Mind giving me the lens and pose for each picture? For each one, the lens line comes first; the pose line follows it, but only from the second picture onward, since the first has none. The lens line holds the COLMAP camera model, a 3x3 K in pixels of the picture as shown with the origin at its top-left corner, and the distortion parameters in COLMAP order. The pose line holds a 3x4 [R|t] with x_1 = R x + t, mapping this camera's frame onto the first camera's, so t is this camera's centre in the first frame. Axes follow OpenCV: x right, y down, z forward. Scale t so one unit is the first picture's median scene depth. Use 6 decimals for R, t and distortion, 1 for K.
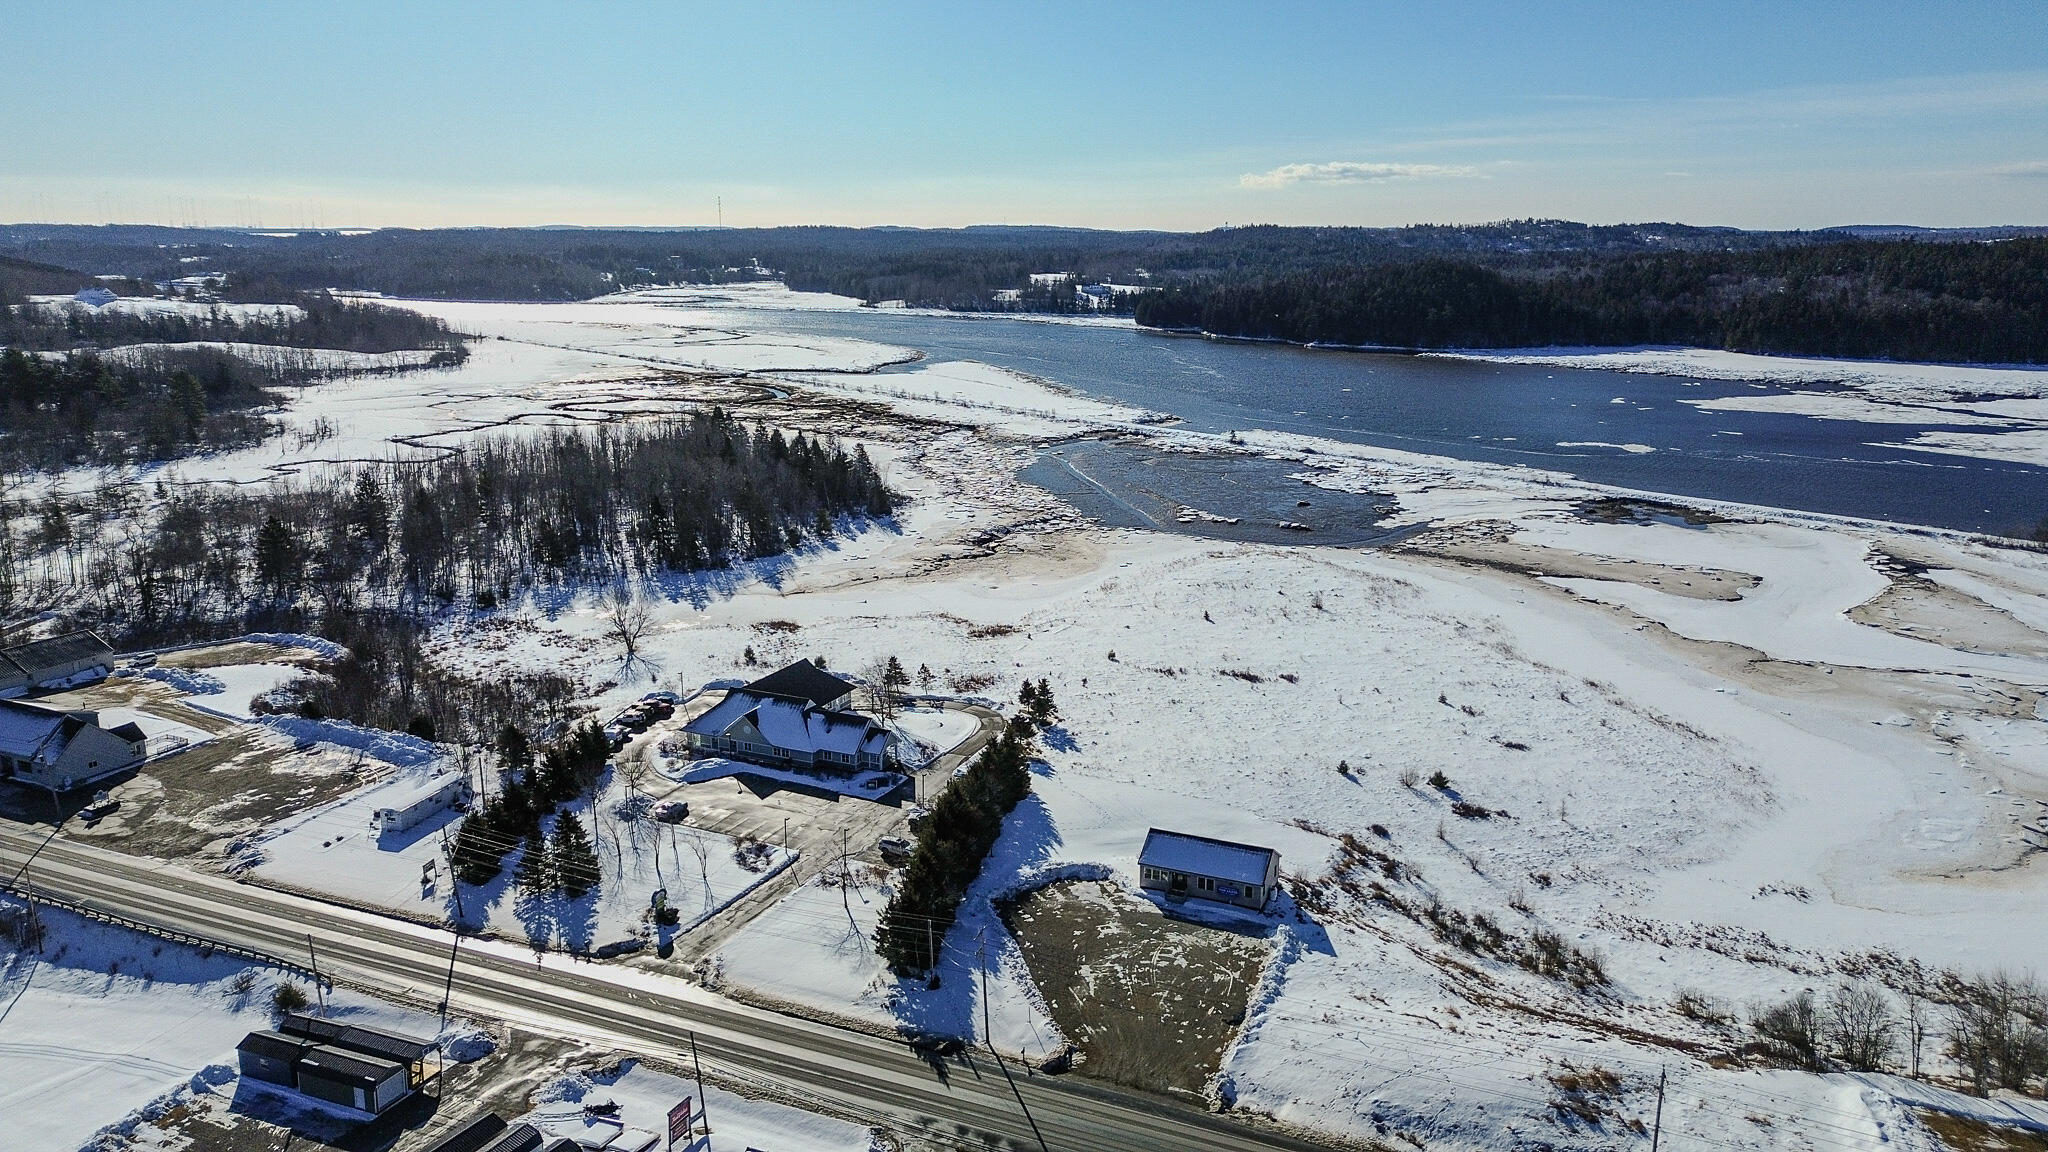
lens RADIAL K [[1433.7, 0, 1030.6], [0, 1433.7, 579.0], [0, 0, 1]] dist [0.074653, -0.074411]
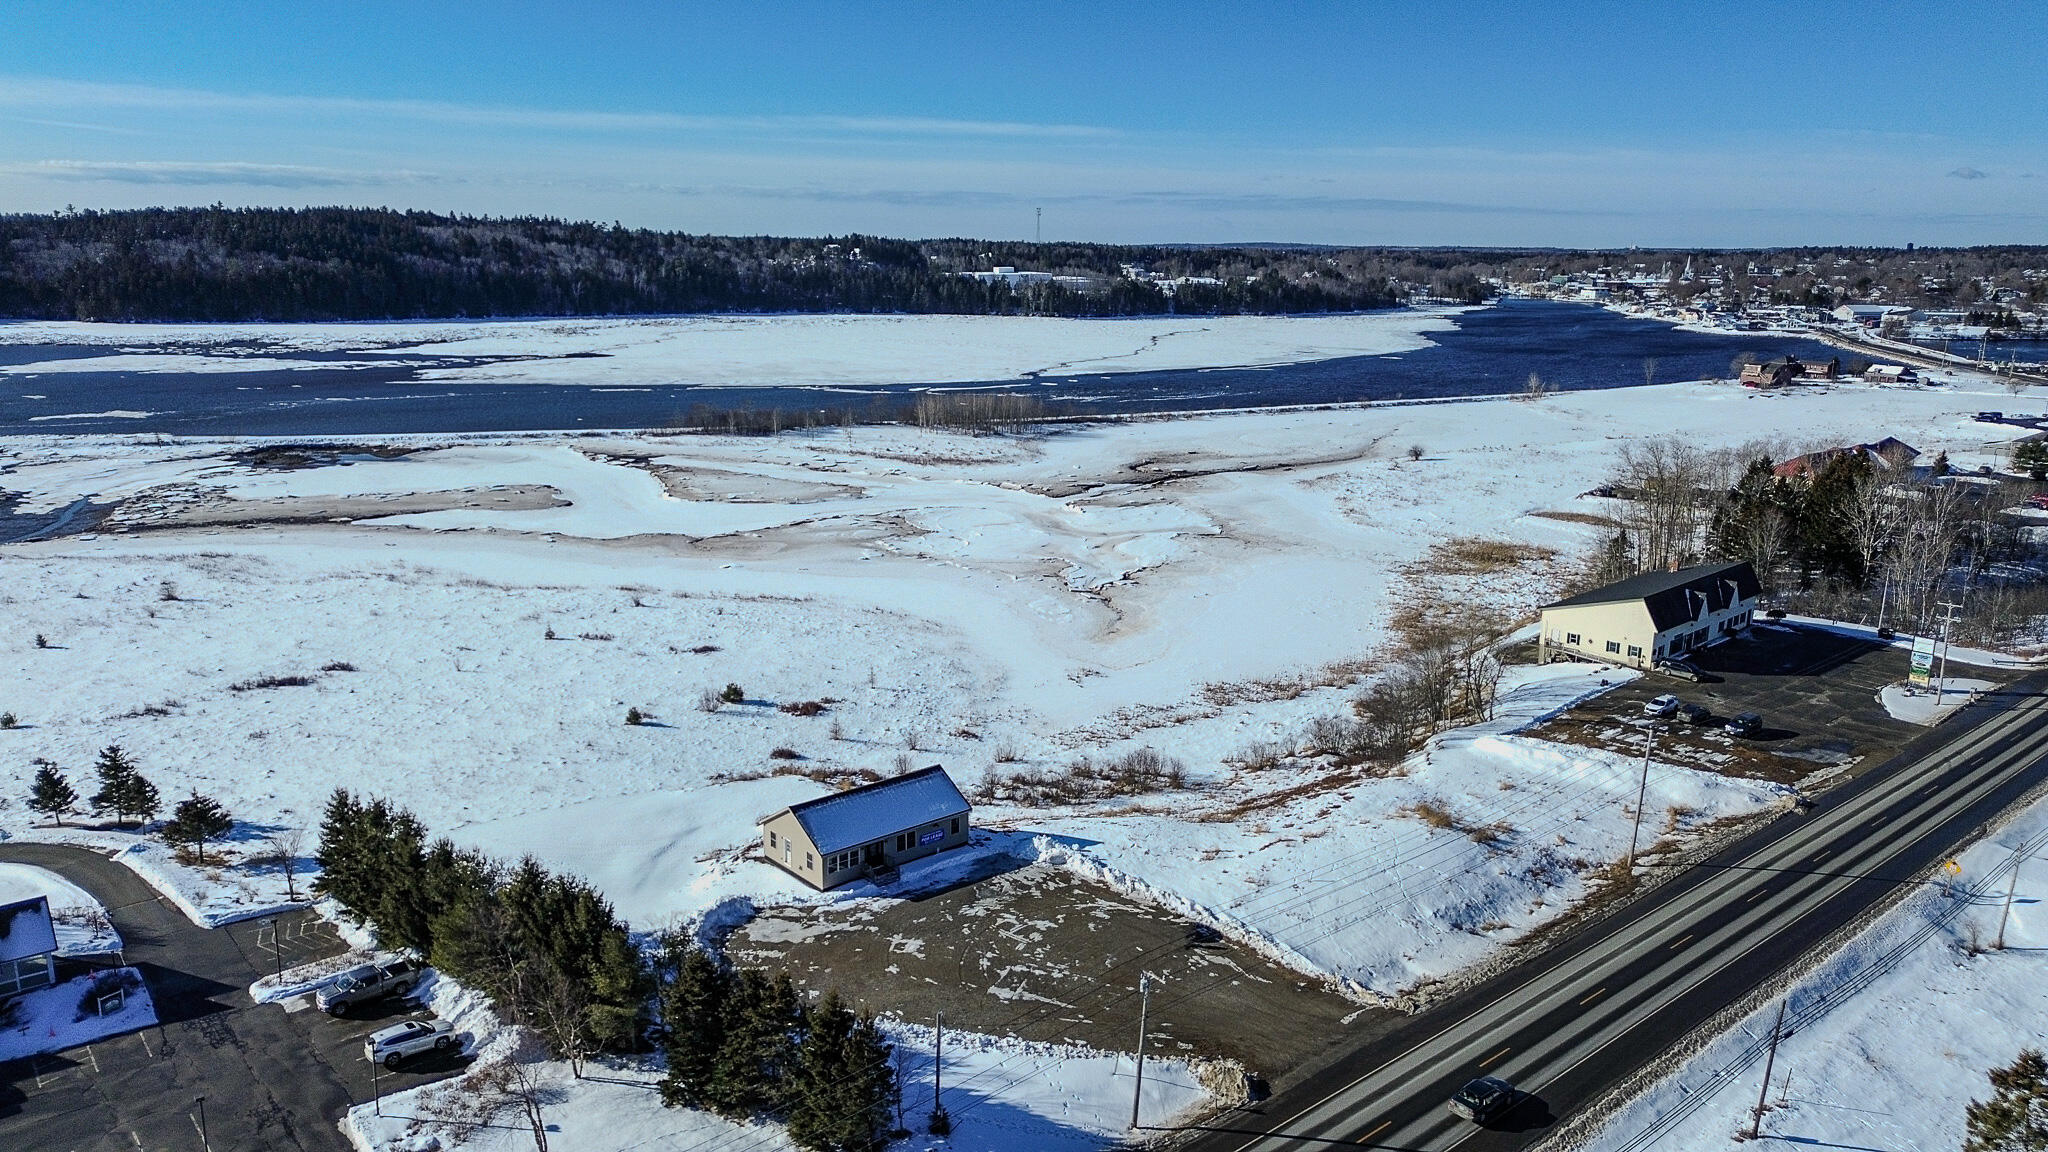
lens RADIAL K [[1433.7, 0, 1030.6], [0, 1433.7, 579.0], [0, 0, 1]] dist [0.074653, -0.074411]
pose [[0.437836, -0.198939, 0.876768, -0.366007], [0.200010, 0.972326, 0.120741, 0.013665], [-0.876525, 0.122497, 0.465509, 0.508030]]
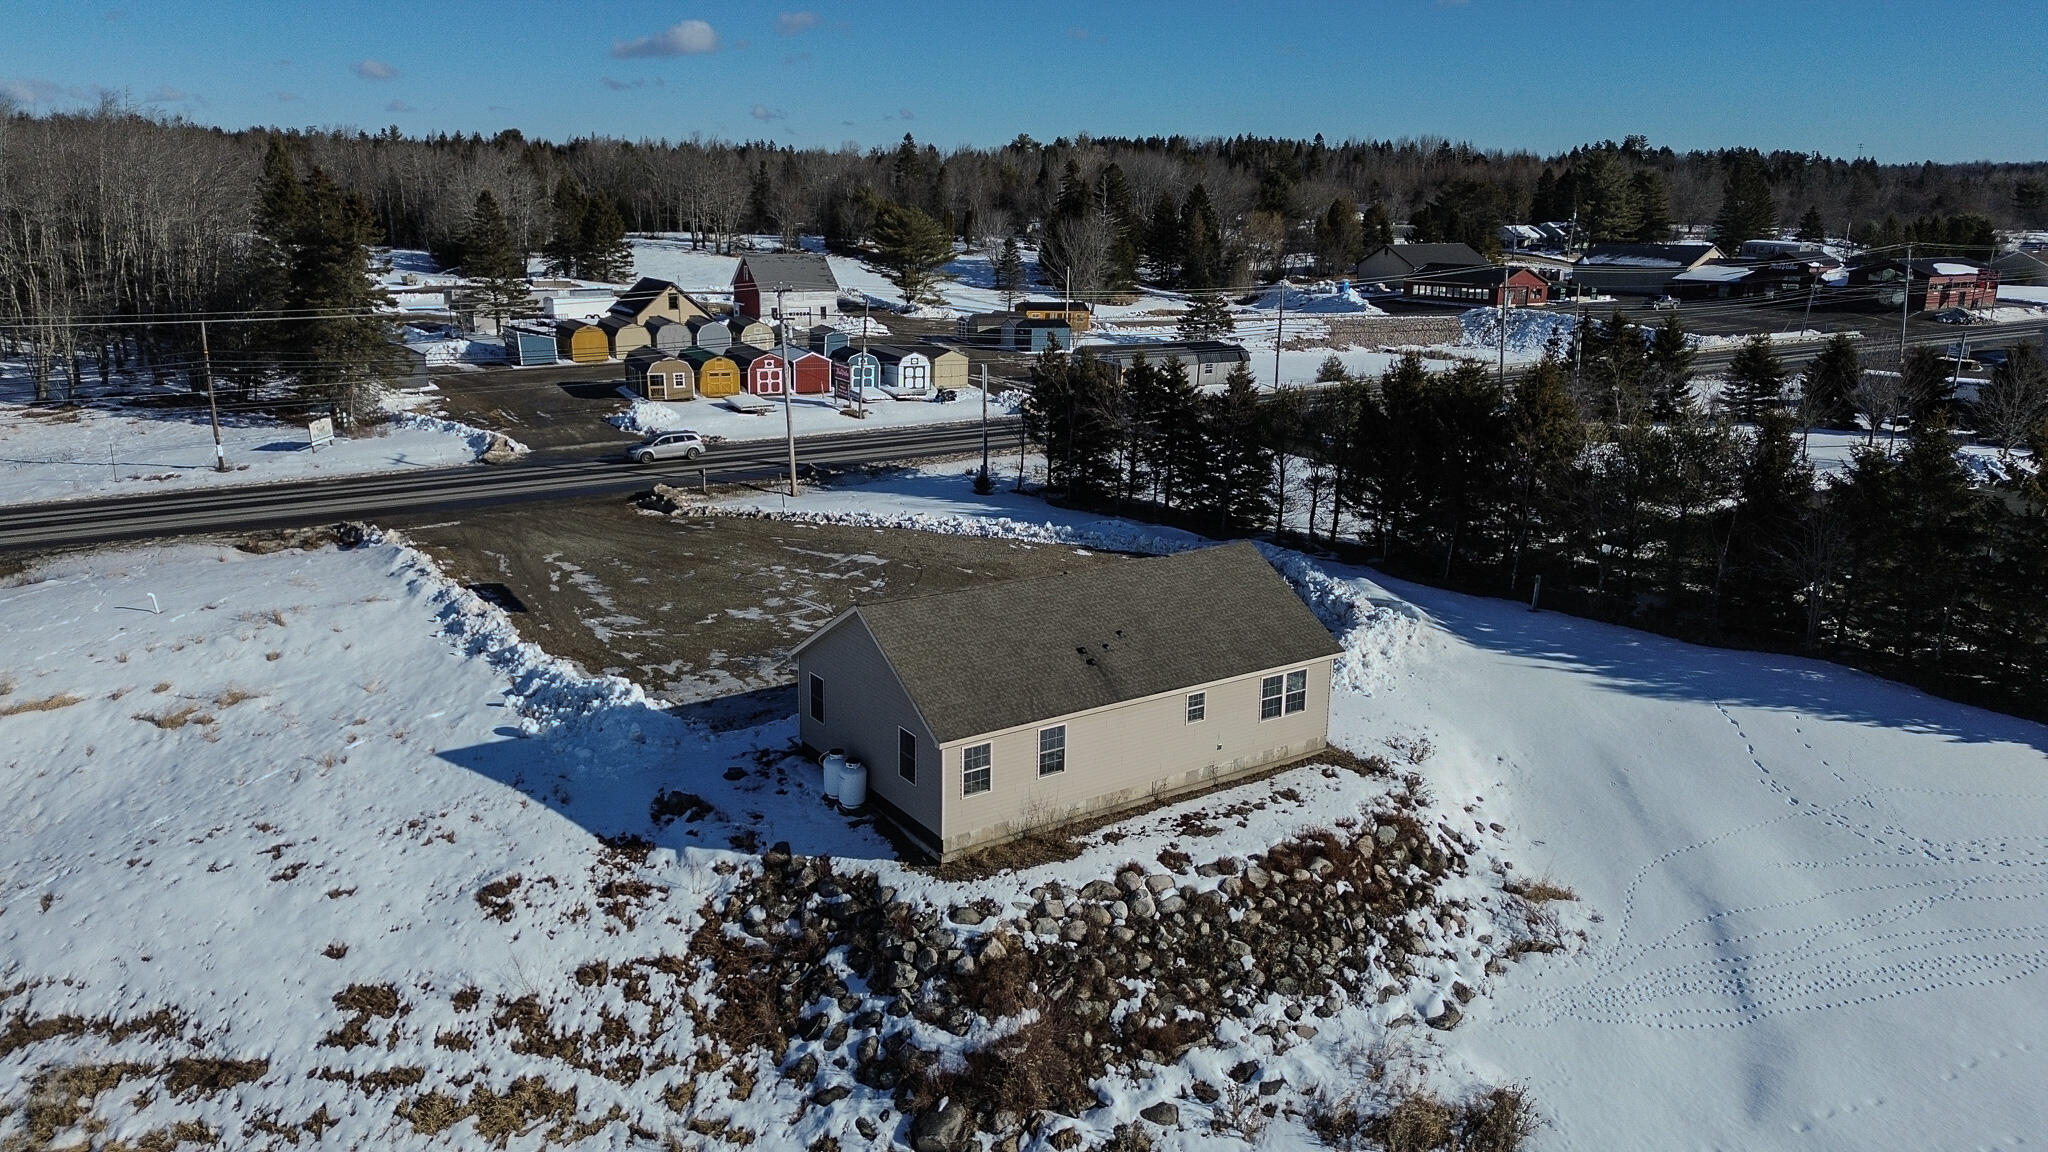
lens RADIAL K [[1433.7, 0, 1030.6], [0, 1433.7, 579.0], [0, 0, 1]] dist [0.074653, -0.074411]
pose [[-0.537985, 0.204113, -0.817869, 0.292900], [-0.212271, 0.906171, 0.365779, 0.075341], [0.815790, 0.370394, -0.444179, 0.948080]]
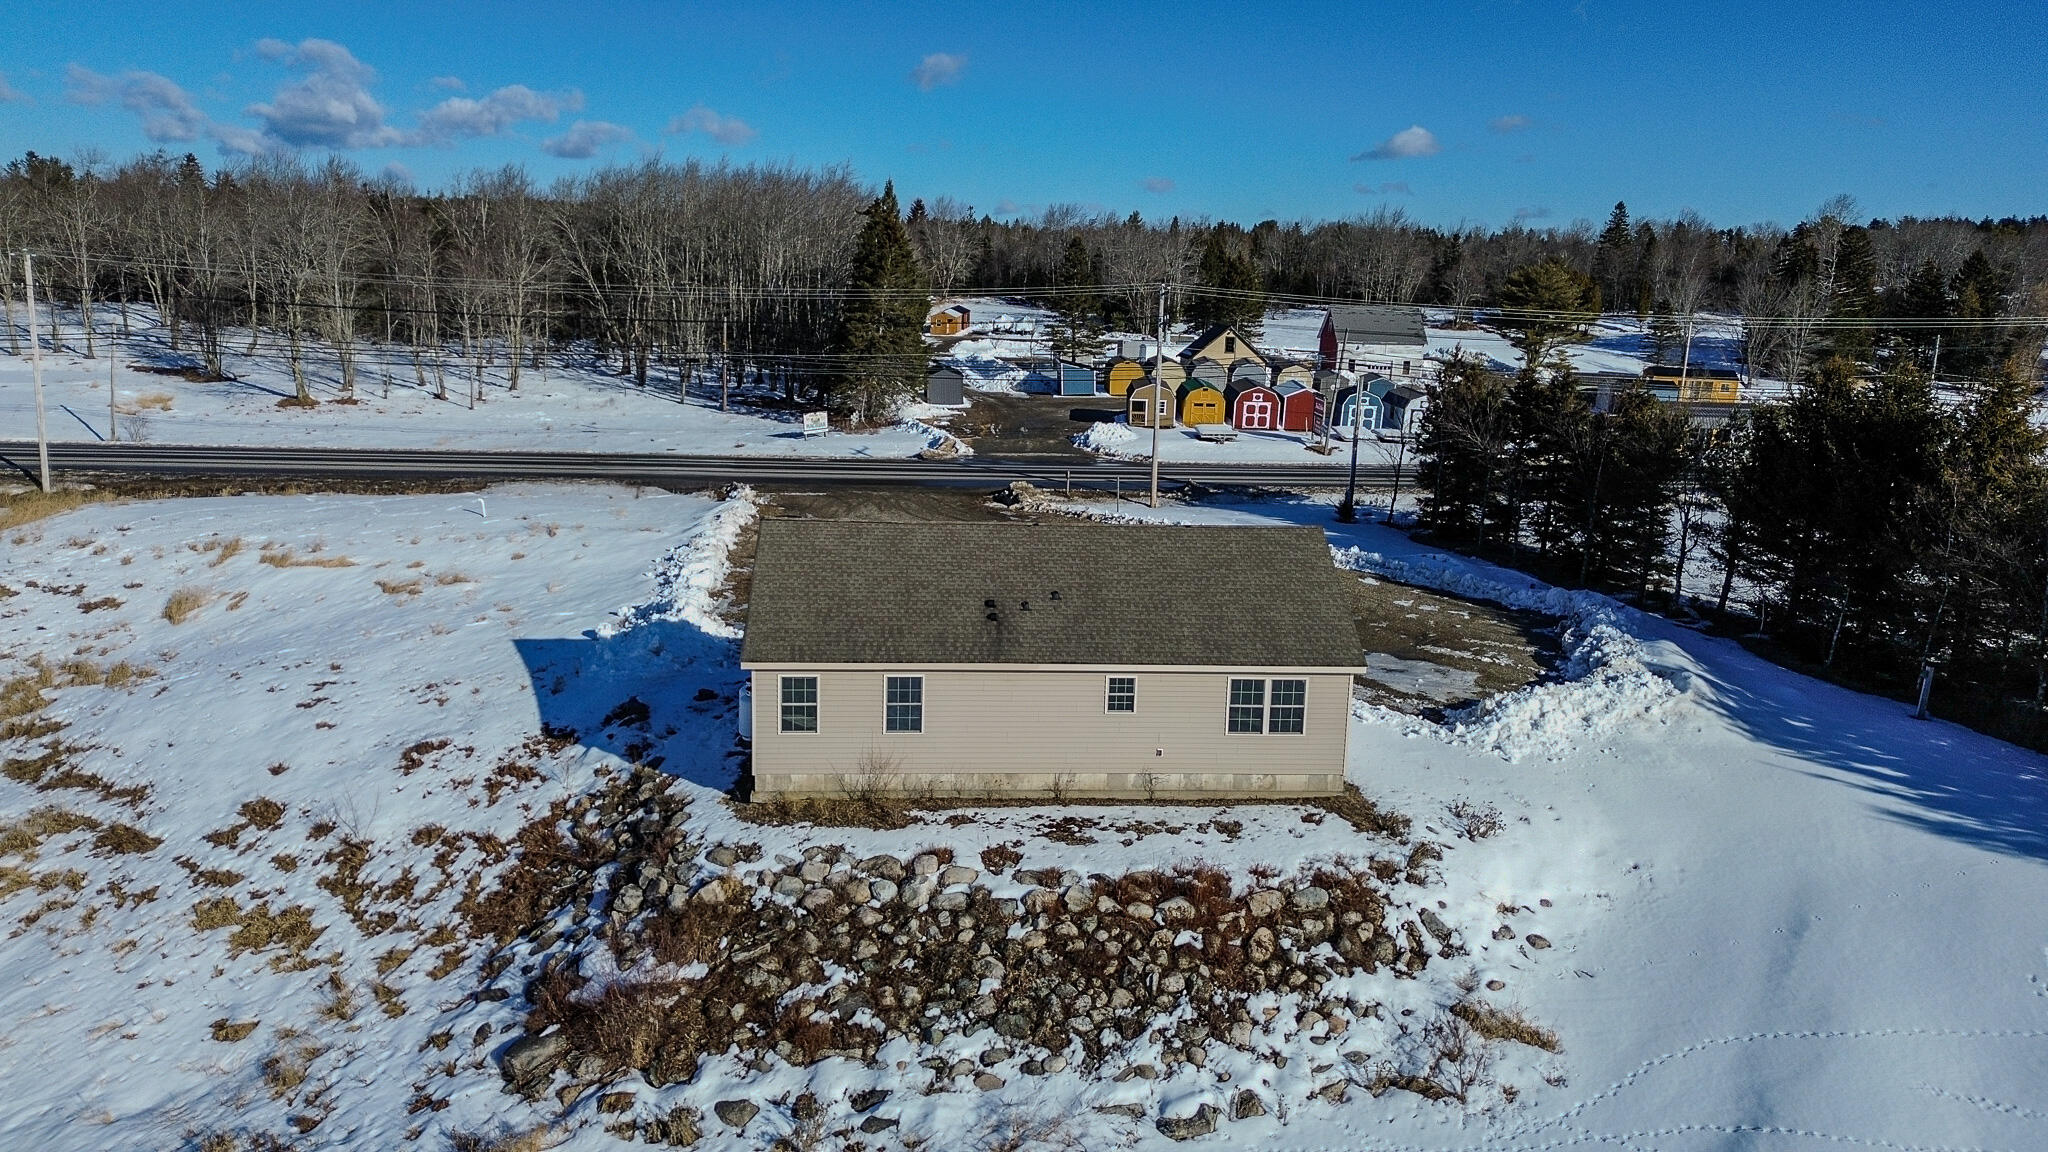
lens RADIAL K [[1433.7, 0, 1030.6], [0, 1433.7, 579.0], [0, 0, 1]] dist [0.074653, -0.074411]
pose [[-0.884783, 0.064746, -0.461484, 0.197748], [-0.141182, 0.906515, 0.397866, 0.085226], [0.444103, 0.417178, -0.792928, 1.007598]]
